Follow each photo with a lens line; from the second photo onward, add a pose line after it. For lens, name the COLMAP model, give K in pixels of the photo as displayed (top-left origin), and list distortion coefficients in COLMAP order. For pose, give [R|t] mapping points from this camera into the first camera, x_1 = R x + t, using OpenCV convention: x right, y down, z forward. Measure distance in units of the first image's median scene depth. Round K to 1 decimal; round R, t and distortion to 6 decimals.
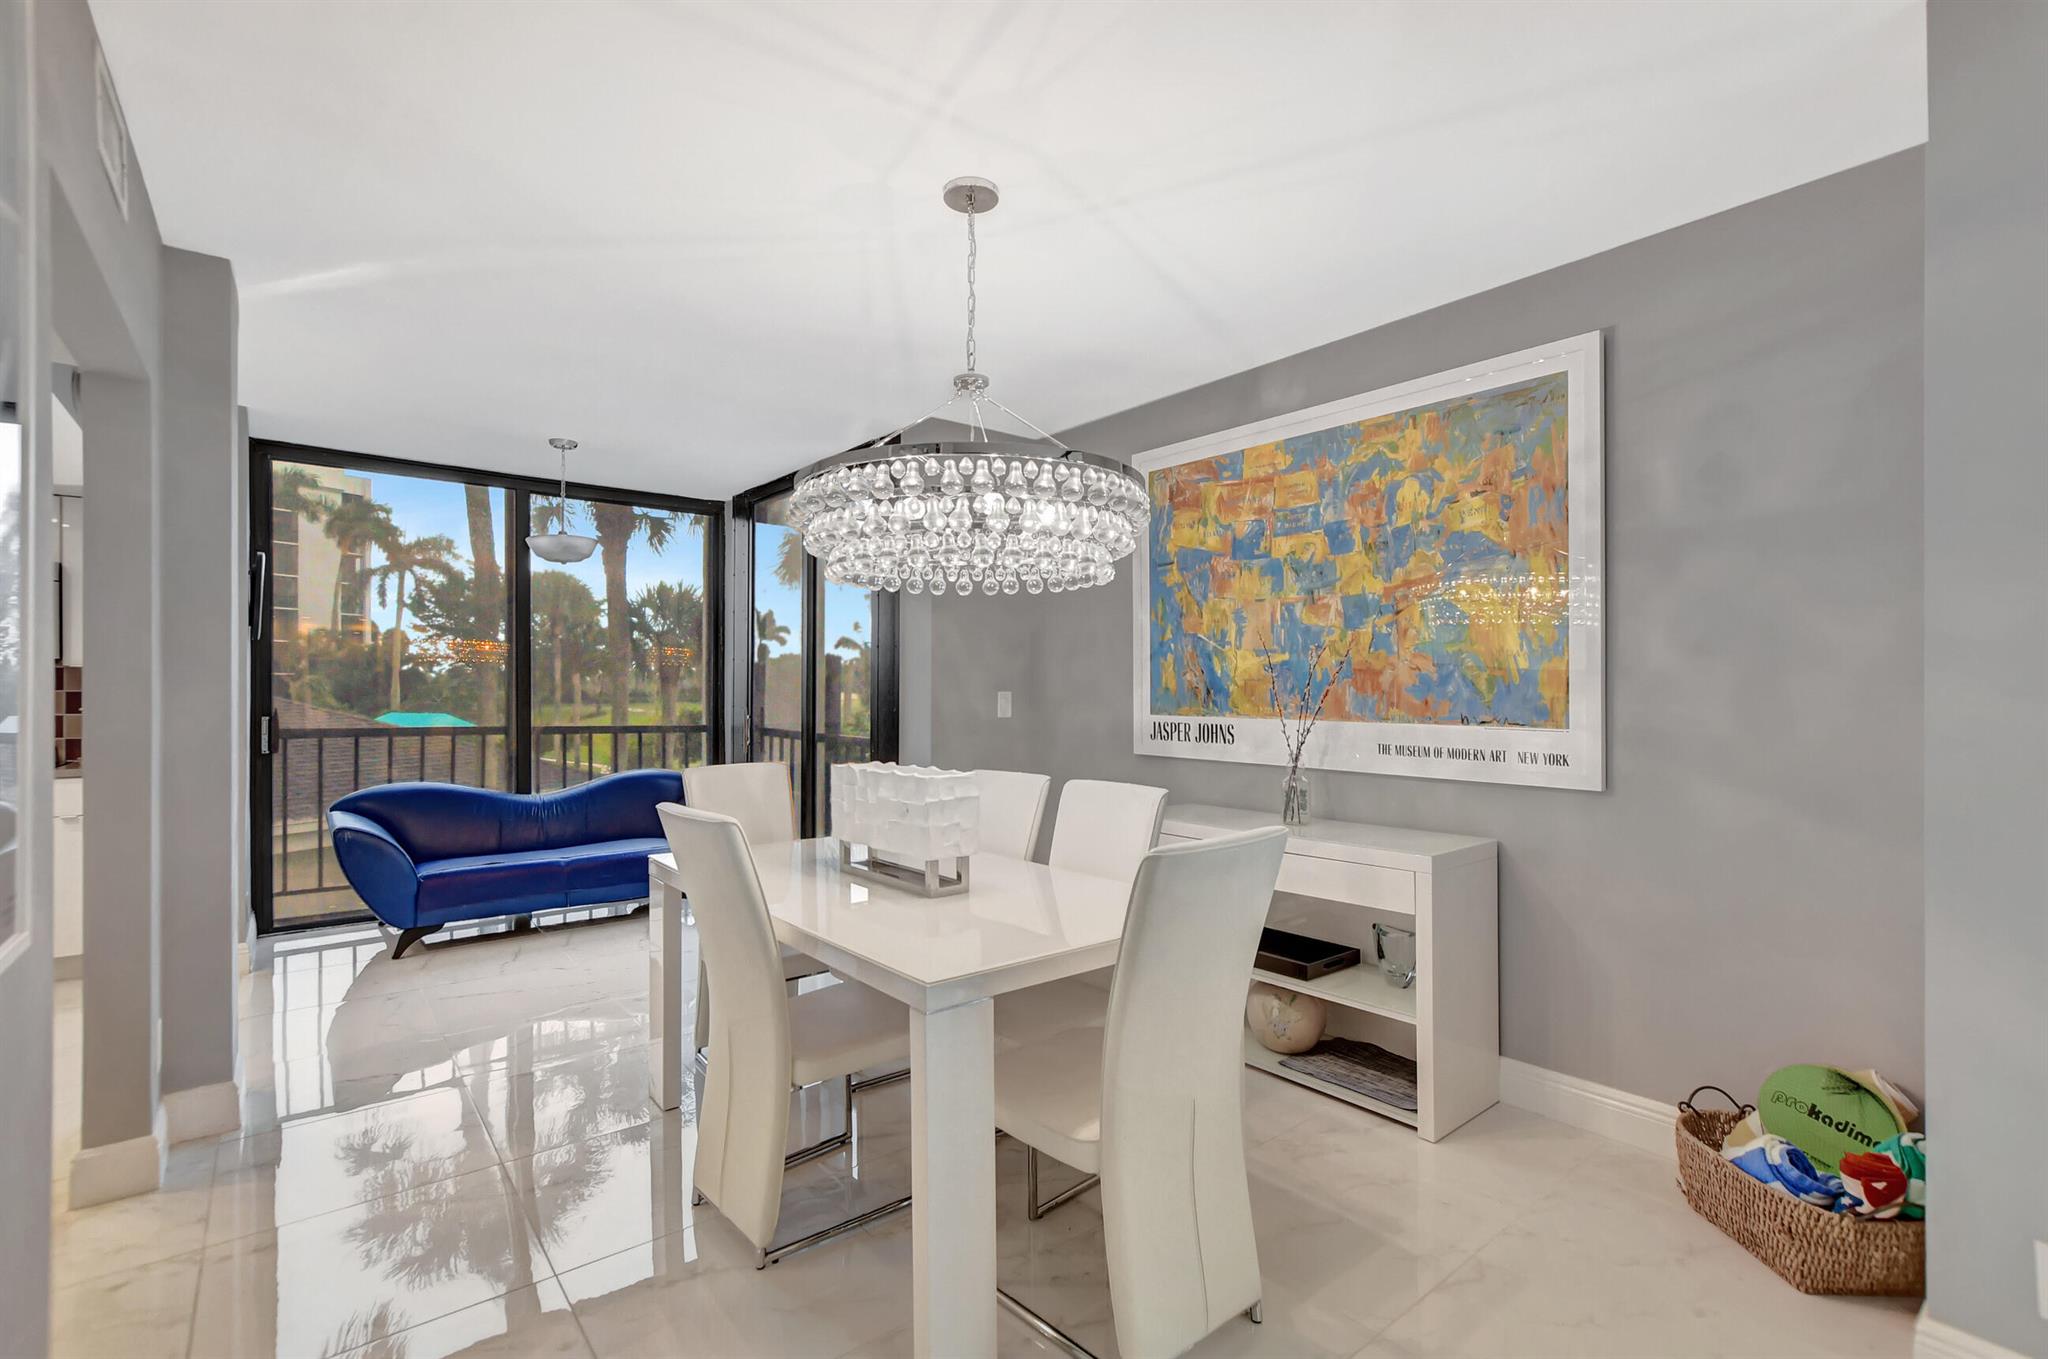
lens RADIAL K [[909.7, 0, 1032.4], [0, 909.7, 677.2], [0, 0, 1]] dist [-0.023059, 0.002659]
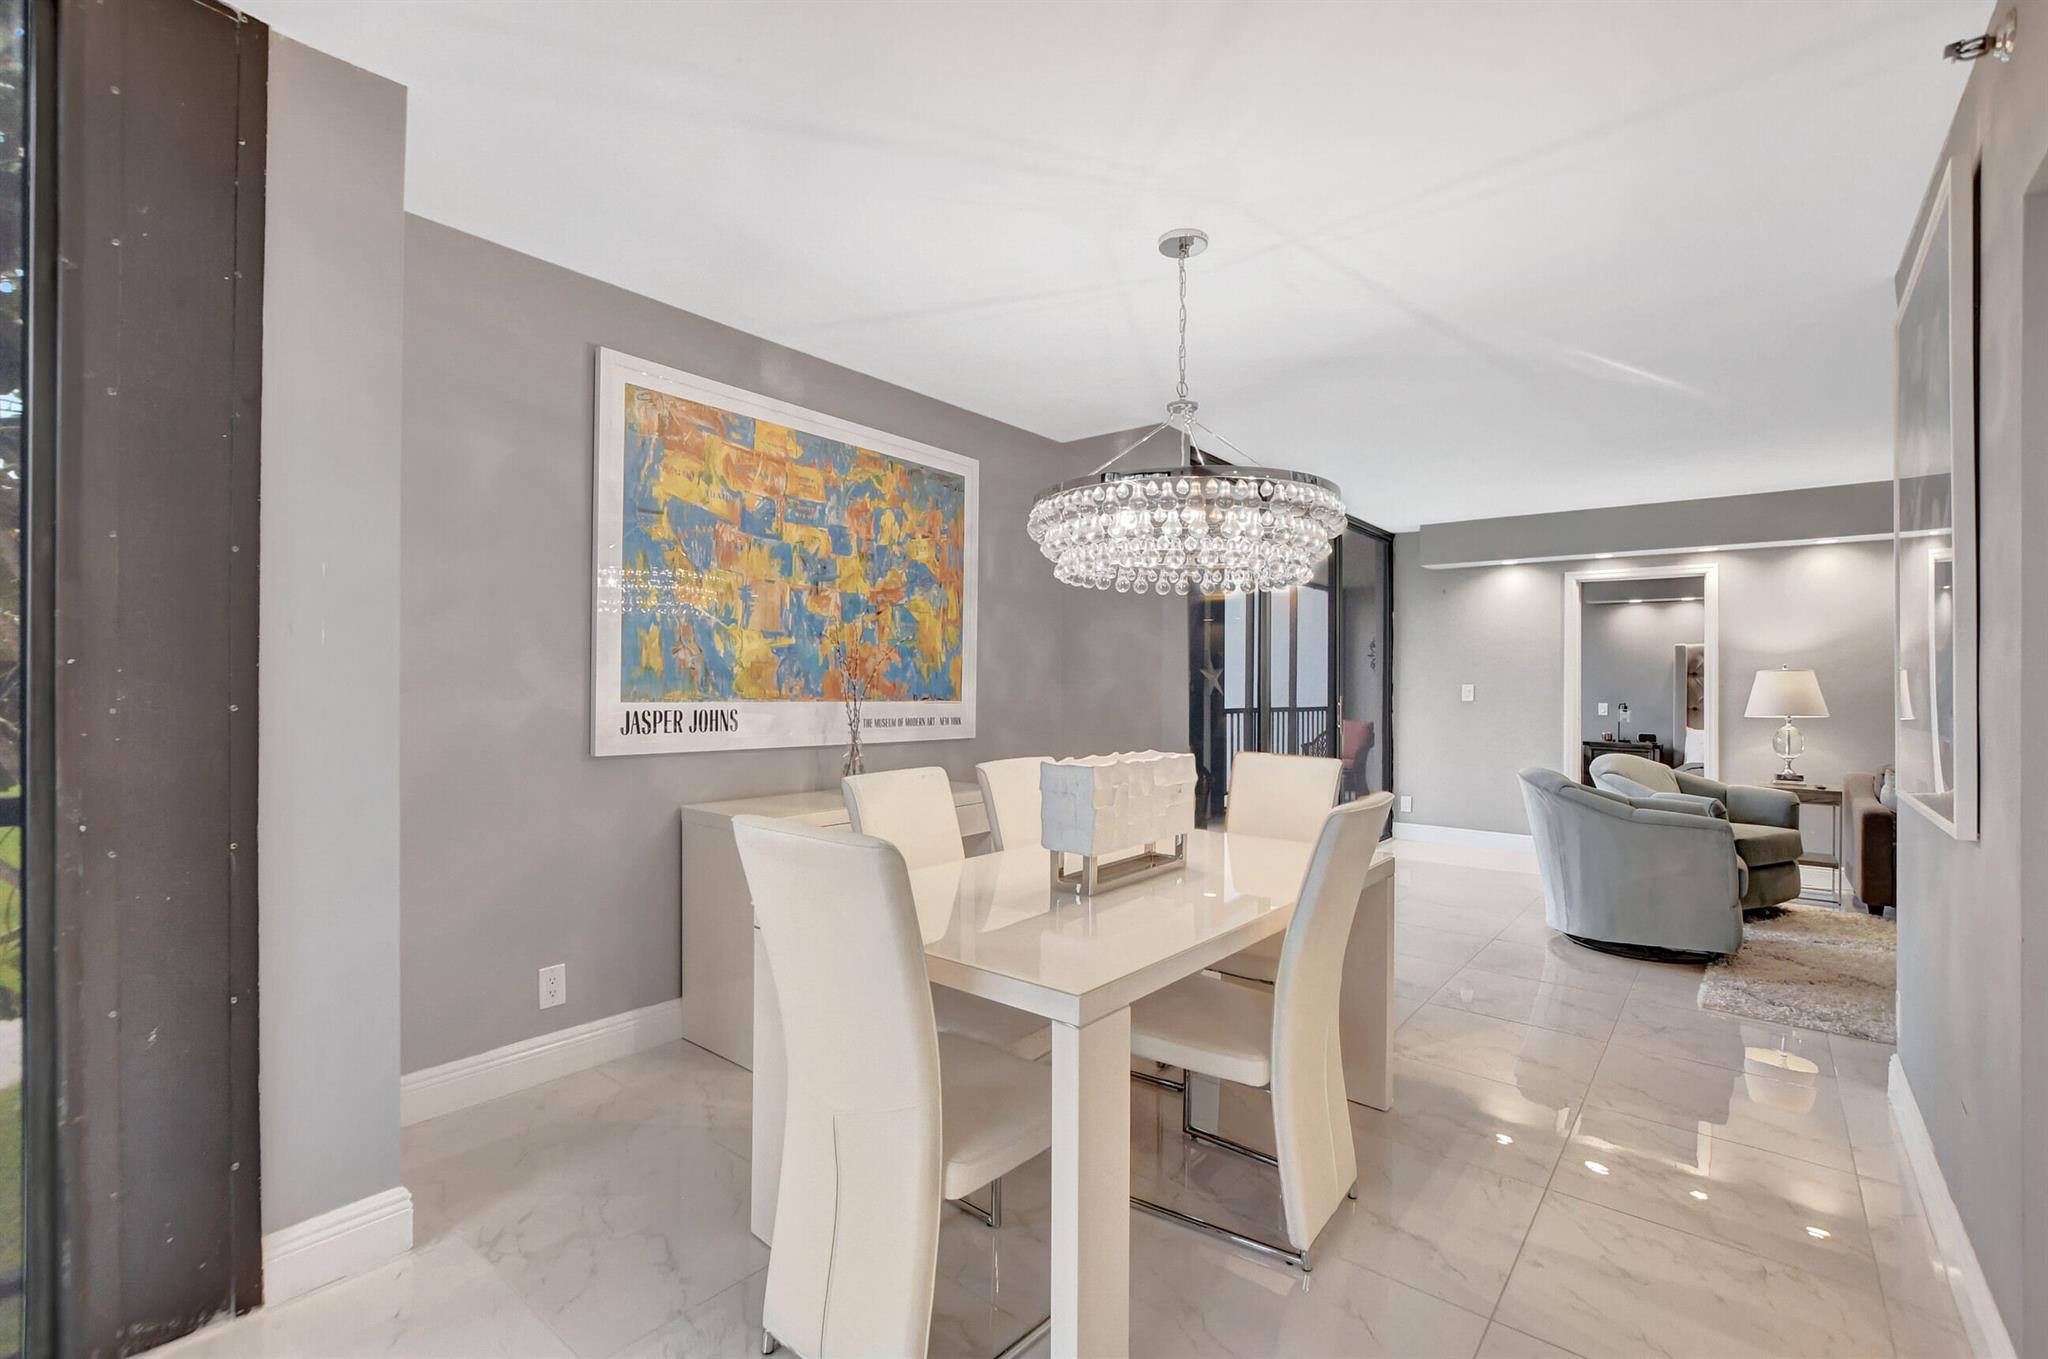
lens RADIAL K [[909.7, 0, 1022.5], [0, 909.7, 672.5], [0, 0, 1]] dist [-0.023059, 0.002659]
pose [[-0.195718, 0.004980, 0.980648, -0.790009], [-0.030668, 0.999467, -0.011196, 0.016967], [-0.980181, -0.032266, -0.195461, 0.951703]]
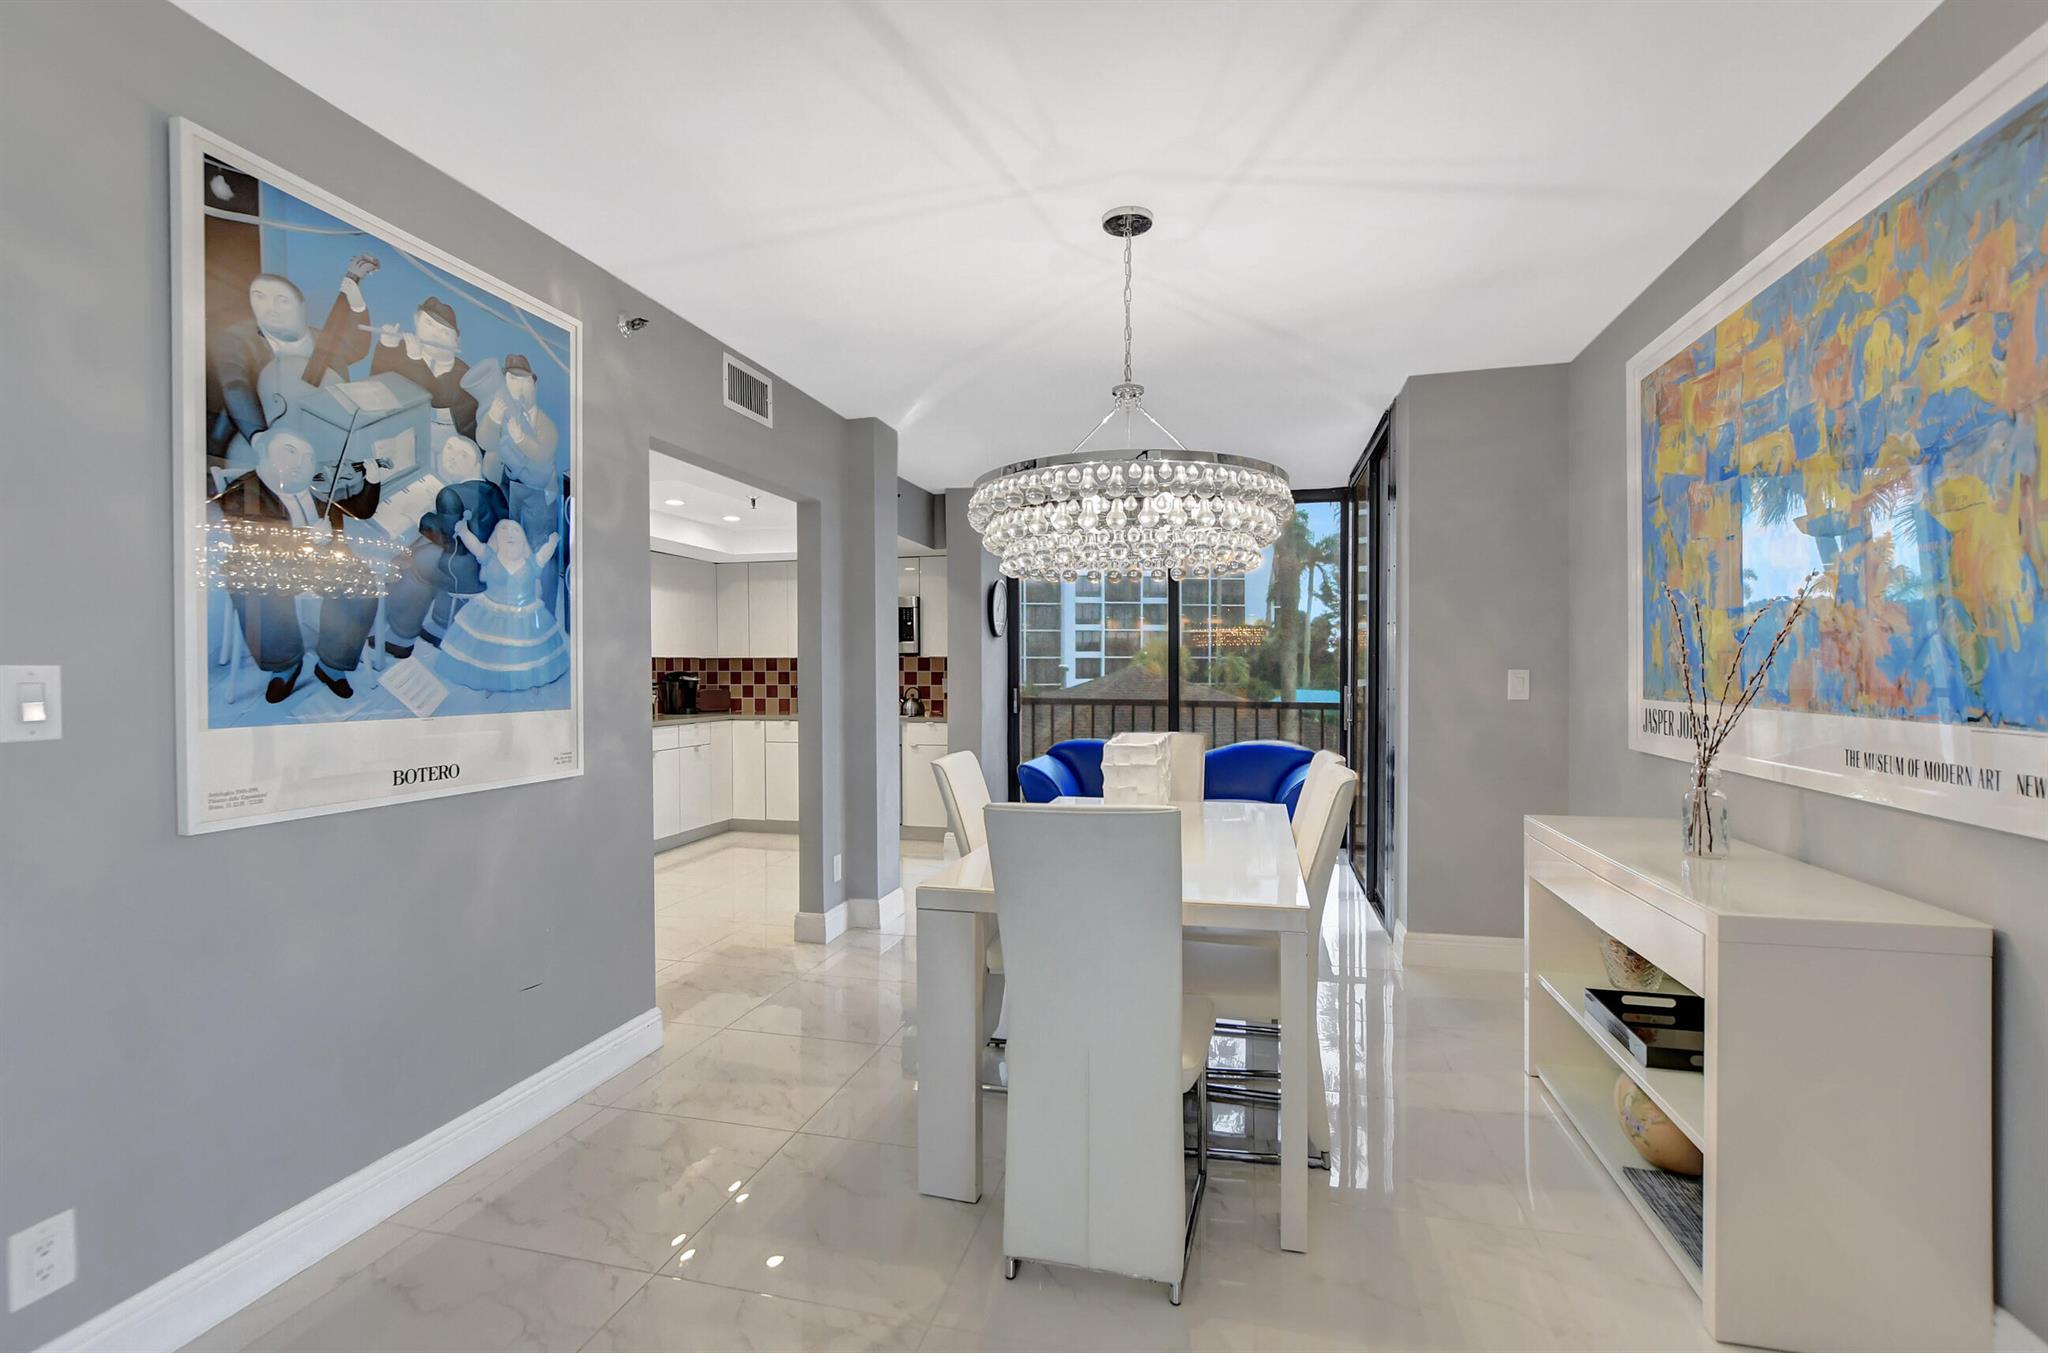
lens RADIAL K [[909.7, 0, 1032.8], [0, 909.7, 677.3], [0, 0, 1]] dist [-0.023059, 0.002659]
pose [[0.594184, 0.001632, -0.804328, 0.504769], [0.017081, 0.999747, 0.014647, 0.003809], [0.804148, -0.022441, 0.594006, 0.157811]]
